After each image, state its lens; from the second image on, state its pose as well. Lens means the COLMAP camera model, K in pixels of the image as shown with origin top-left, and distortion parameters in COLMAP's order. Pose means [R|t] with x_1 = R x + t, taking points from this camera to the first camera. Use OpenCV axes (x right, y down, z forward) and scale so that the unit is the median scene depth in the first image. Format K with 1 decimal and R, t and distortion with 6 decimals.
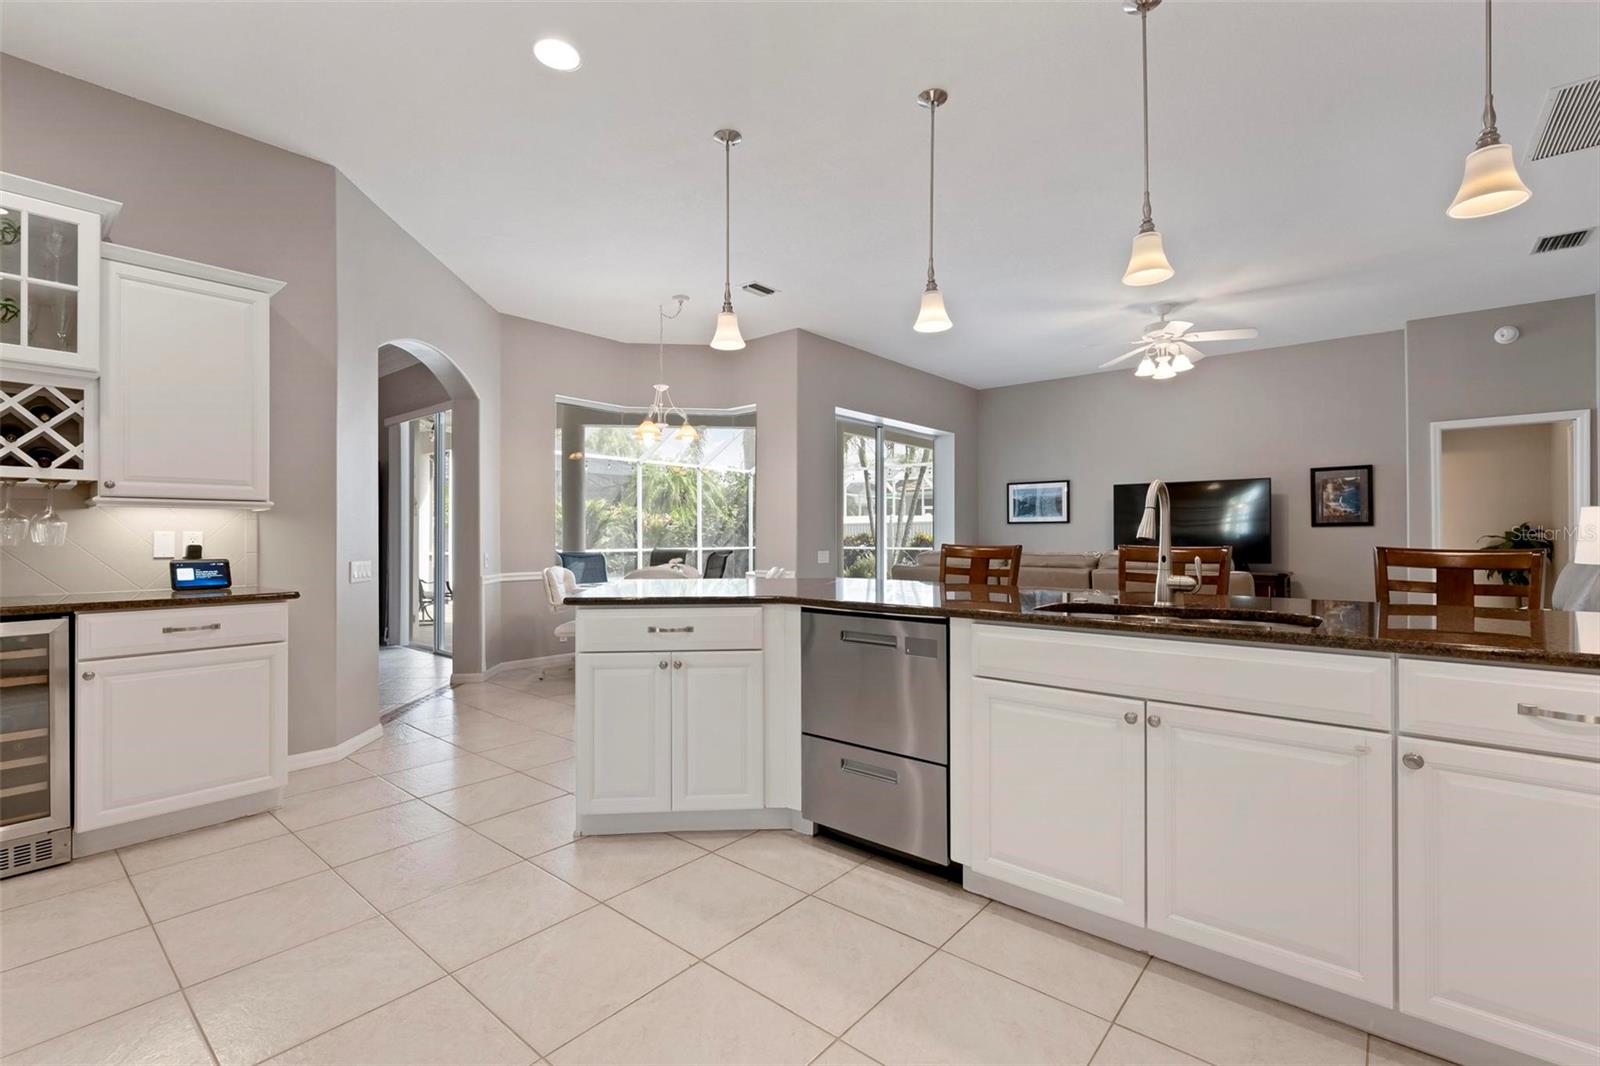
lens RADIAL K [[710.4, 0, 804.2], [0, 710.4, 529.9], [0, 0, 1]] dist [0.003929, 0.000036]
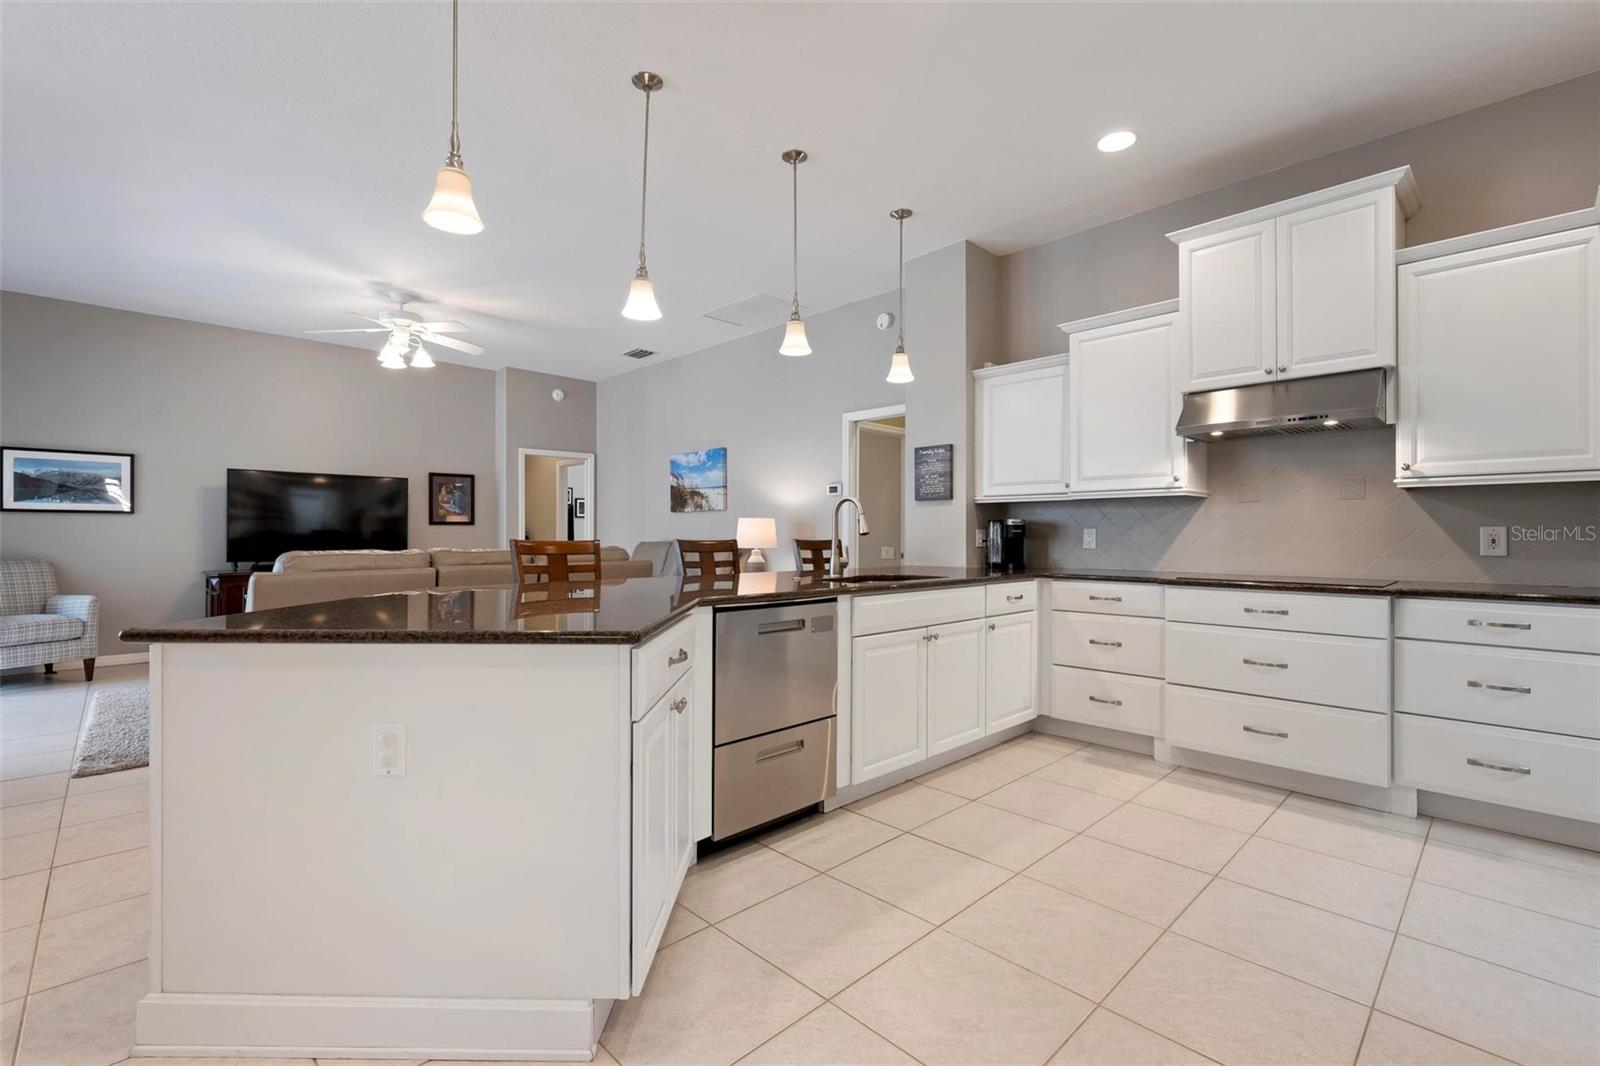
lens RADIAL K [[710.4, 0, 795.7], [0, 710.4, 535.3], [0, 0, 1]] dist [0.003929, 0.000036]
pose [[0.094891, 0.000795, 0.995487, -0.690167], [-0.010998, 0.999939, 0.000250, 0.011226], [-0.995427, -0.010972, 0.094894, 0.629764]]
